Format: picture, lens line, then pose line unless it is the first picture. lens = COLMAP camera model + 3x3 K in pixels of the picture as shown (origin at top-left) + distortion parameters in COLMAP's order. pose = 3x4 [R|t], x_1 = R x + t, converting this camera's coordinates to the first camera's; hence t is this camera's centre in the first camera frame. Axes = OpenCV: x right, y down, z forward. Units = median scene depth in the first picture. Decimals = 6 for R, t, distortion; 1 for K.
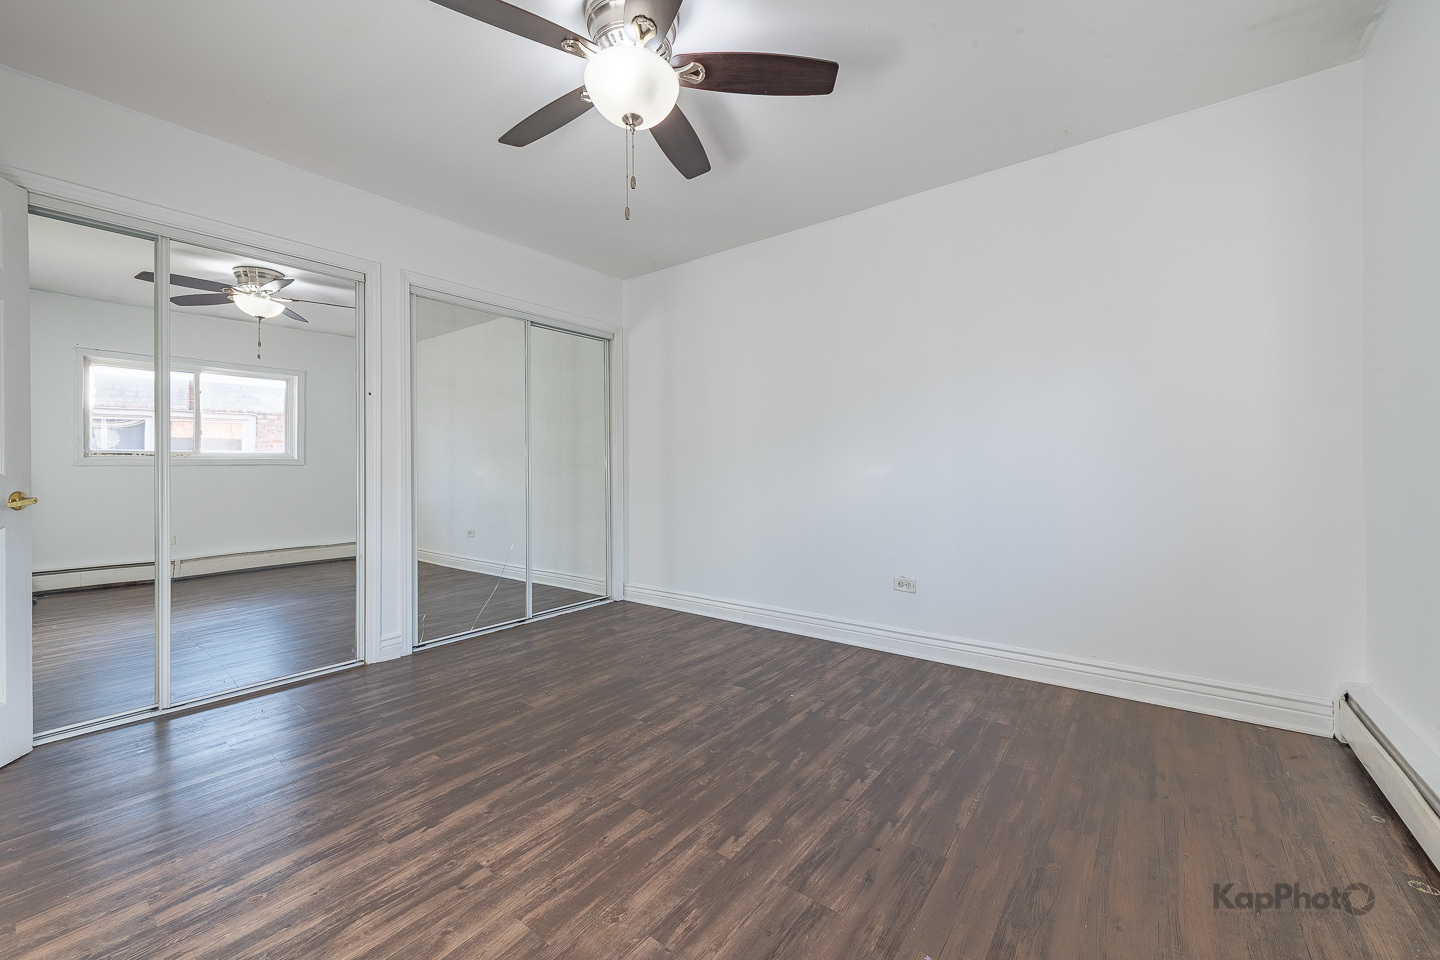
lens RADIAL K [[597.3, 0, 690.3], [0, 597.3, 478.7], [0, 0, 1]] dist [0.001038, -0.000404]
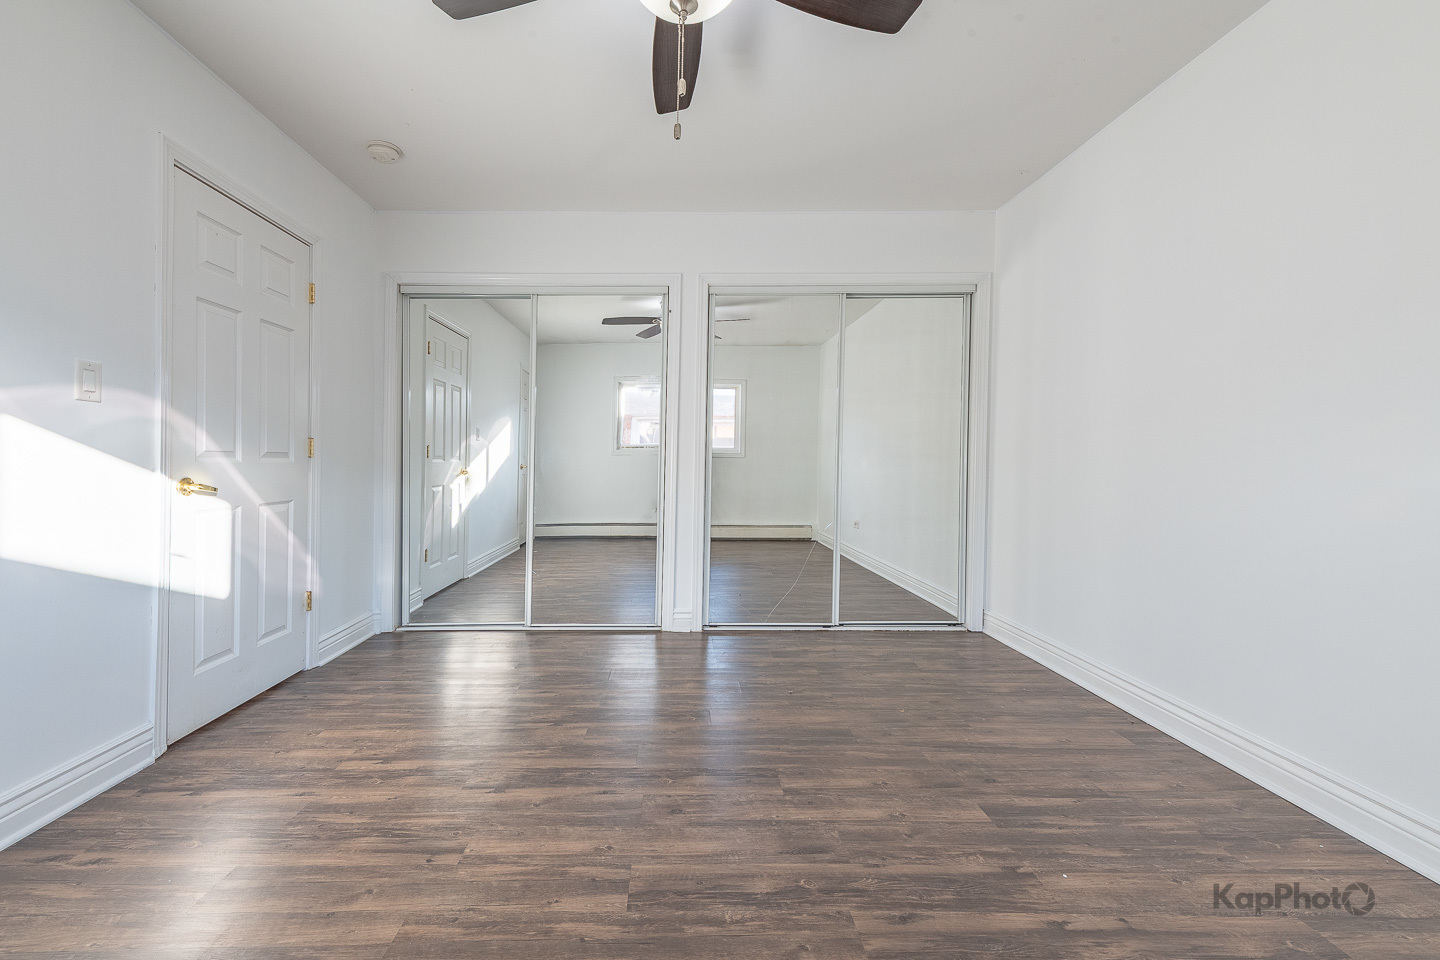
lens RADIAL K [[566.8, 0, 653.3], [0, 566.8, 472.5], [0, 0, 1]] dist [0.017100, -0.007363]
pose [[0.615468, 0.024392, -0.787784, 0.406521], [-0.018117, 0.999695, 0.016799, -0.011072], [0.787953, 0.003933, 0.615722, 0.447958]]
